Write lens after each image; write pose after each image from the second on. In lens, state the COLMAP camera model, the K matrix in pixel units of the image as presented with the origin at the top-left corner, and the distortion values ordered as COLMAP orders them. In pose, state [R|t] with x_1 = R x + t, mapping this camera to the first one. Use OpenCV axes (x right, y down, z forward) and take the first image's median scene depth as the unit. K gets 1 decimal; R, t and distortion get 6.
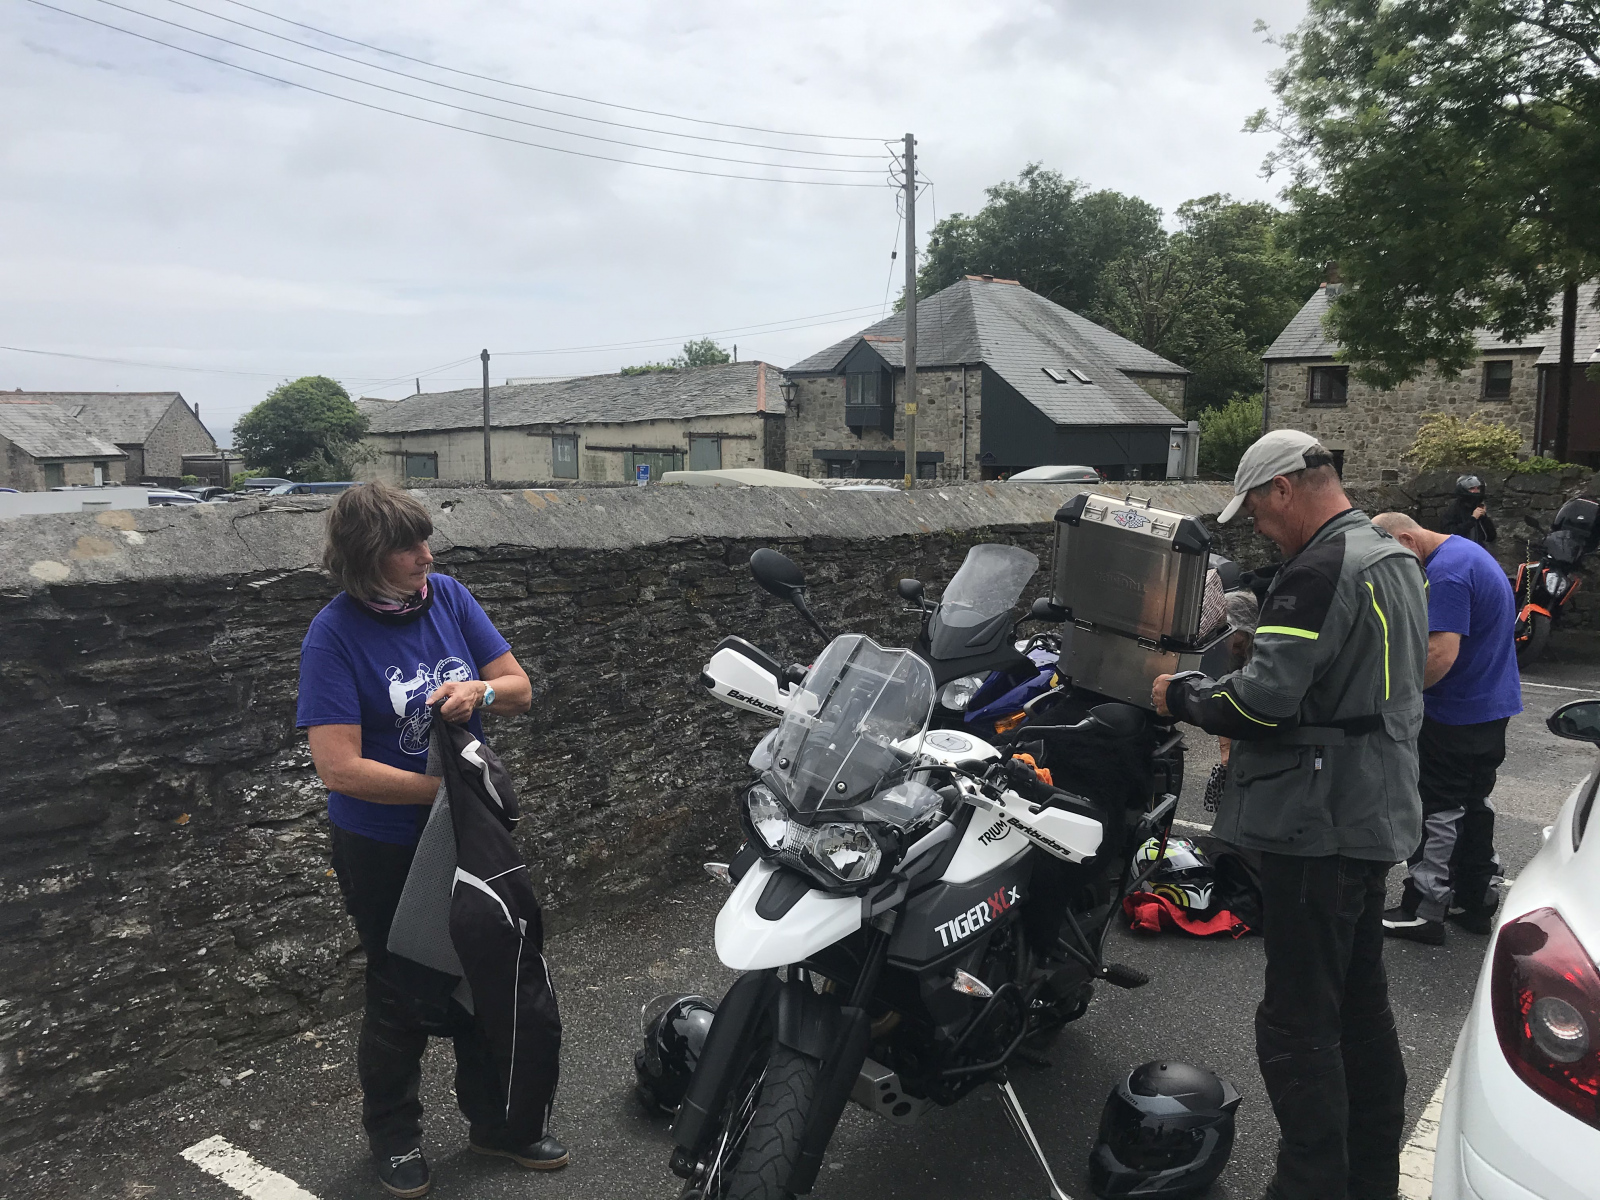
lens RADIAL K [[1305.1, 0, 801.0], [0, 1305.1, 613.7], [0, 0, 1]] dist [0.023731, -0.018327]
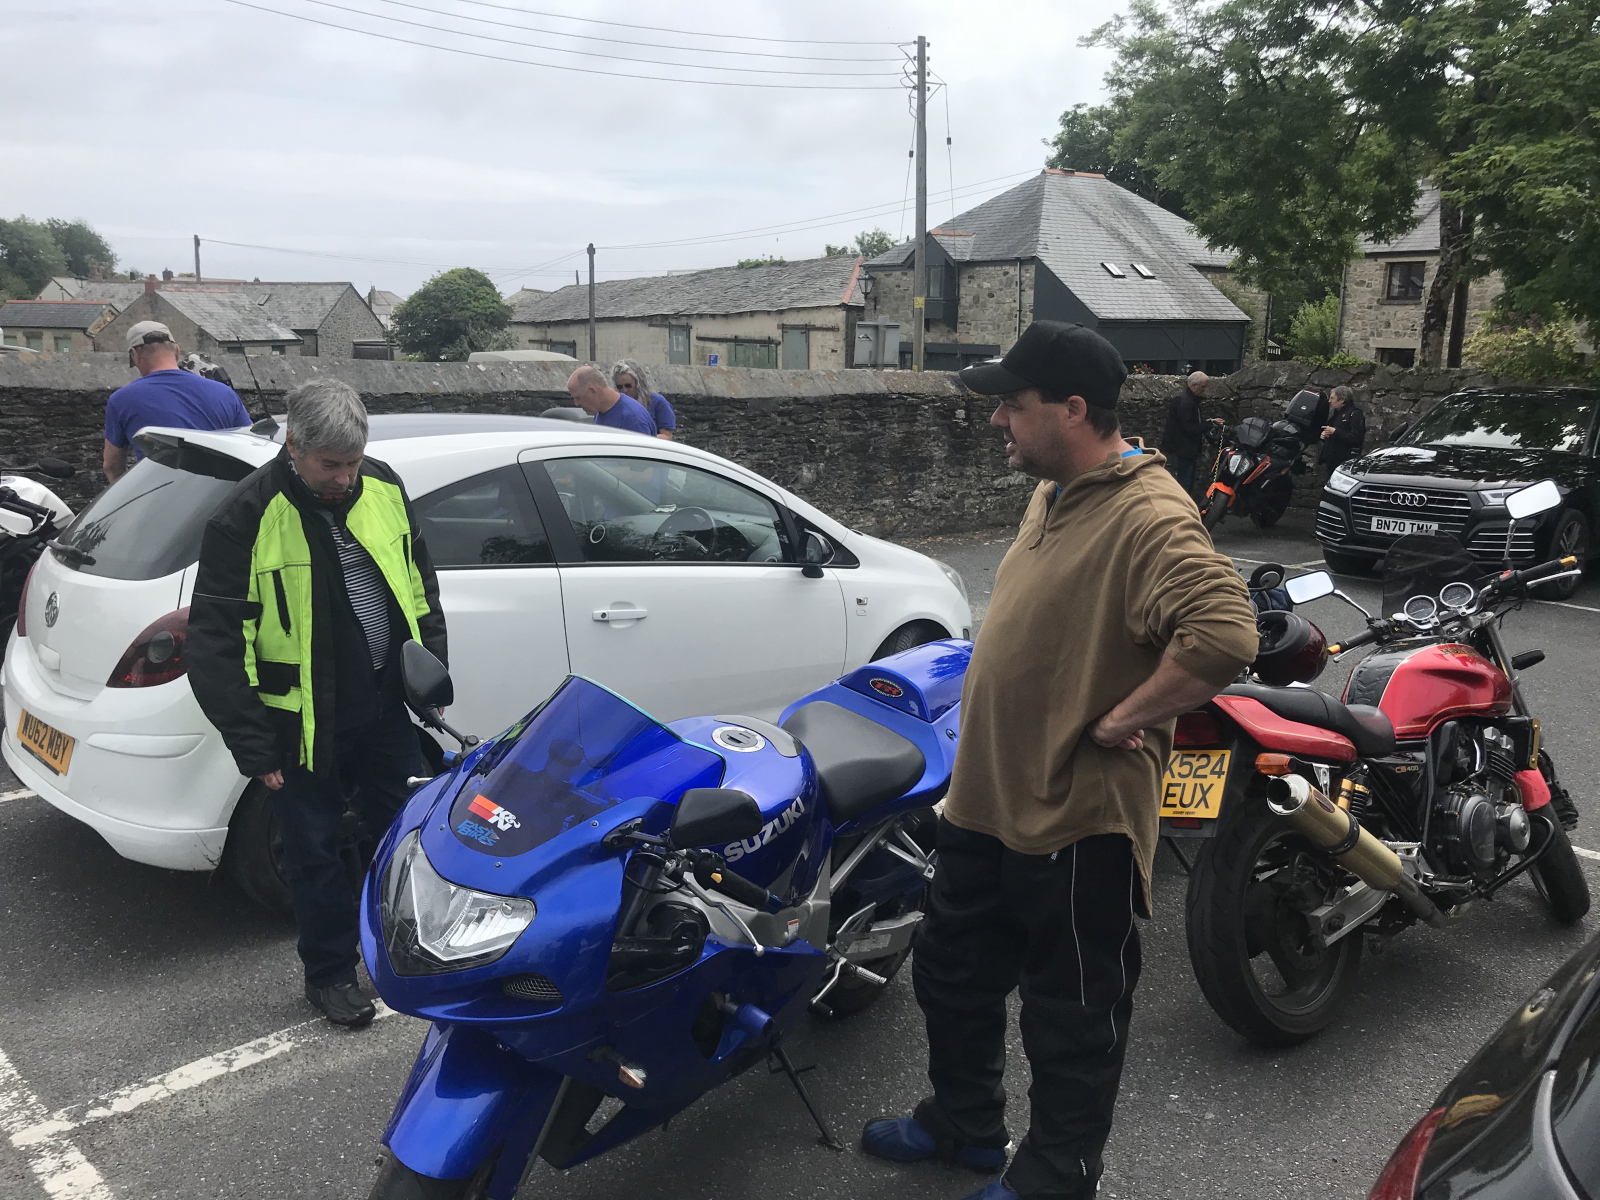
lens RADIAL K [[1305.1, 0, 797.5], [0, 1305.1, 589.1], [0, 0, 1]] dist [0.023731, -0.018327]
pose [[0.987933, 0.040419, -0.149516, 0.095202], [-0.031187, 0.997489, 0.063582, 0.006129], [0.151710, -0.058152, 0.986713, -0.043213]]
